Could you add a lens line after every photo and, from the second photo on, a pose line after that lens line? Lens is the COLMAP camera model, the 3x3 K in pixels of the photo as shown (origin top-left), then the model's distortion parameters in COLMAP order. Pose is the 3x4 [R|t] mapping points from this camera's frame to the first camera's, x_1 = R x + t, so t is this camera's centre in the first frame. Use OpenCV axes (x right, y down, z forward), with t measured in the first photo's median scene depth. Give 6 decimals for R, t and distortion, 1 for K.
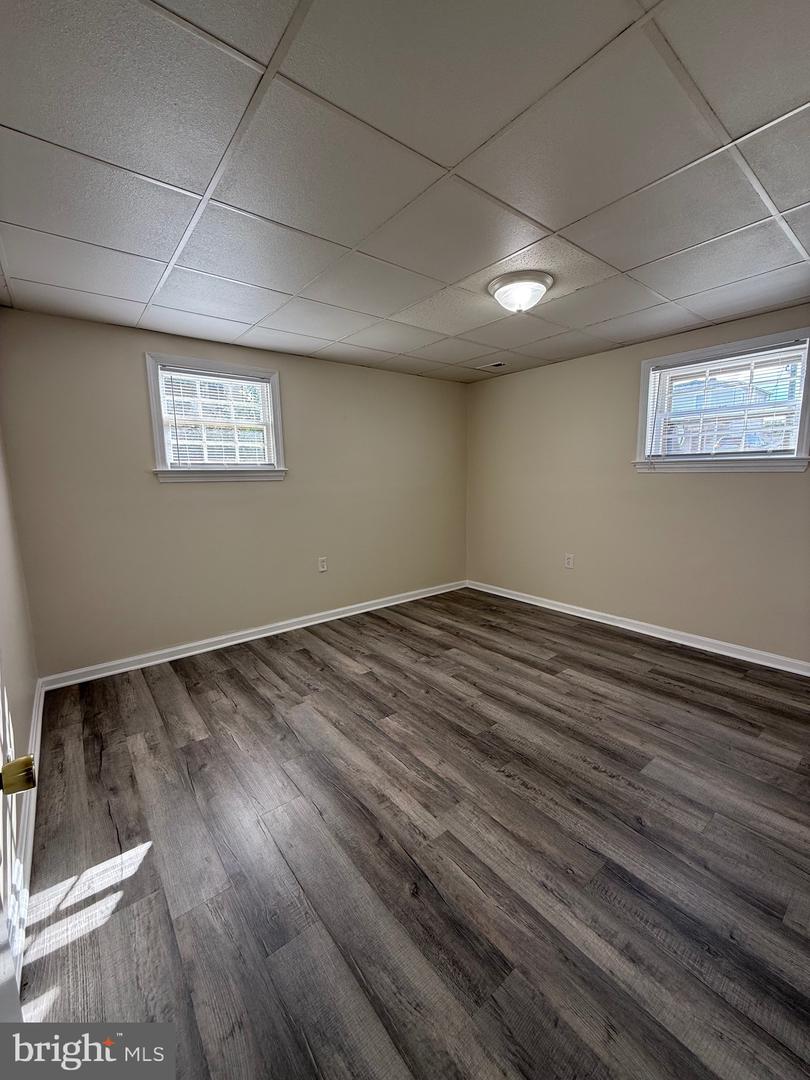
lens RADIAL K [[434.4, 0, 409.4], [0, 434.4, 551.3], [0, 0, 1]] dist [0.002801, -0.000189]
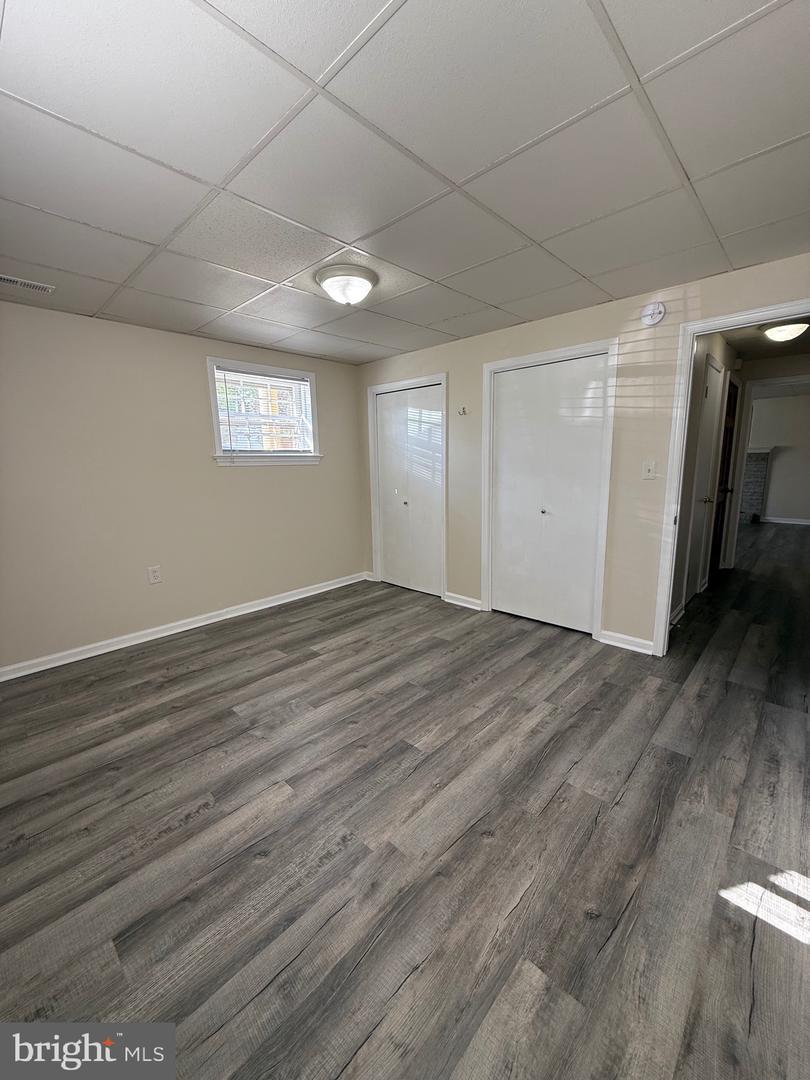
lens RADIAL K [[434.4, 0, 400.4], [0, 434.4, 545.4], [0, 0, 1]] dist [0.002801, -0.000189]
pose [[-0.140043, -0.170122, 0.975421, -0.693842], [0.194879, 0.961124, 0.195607, -0.141928], [-0.970778, 0.217482, -0.101446, 0.879714]]
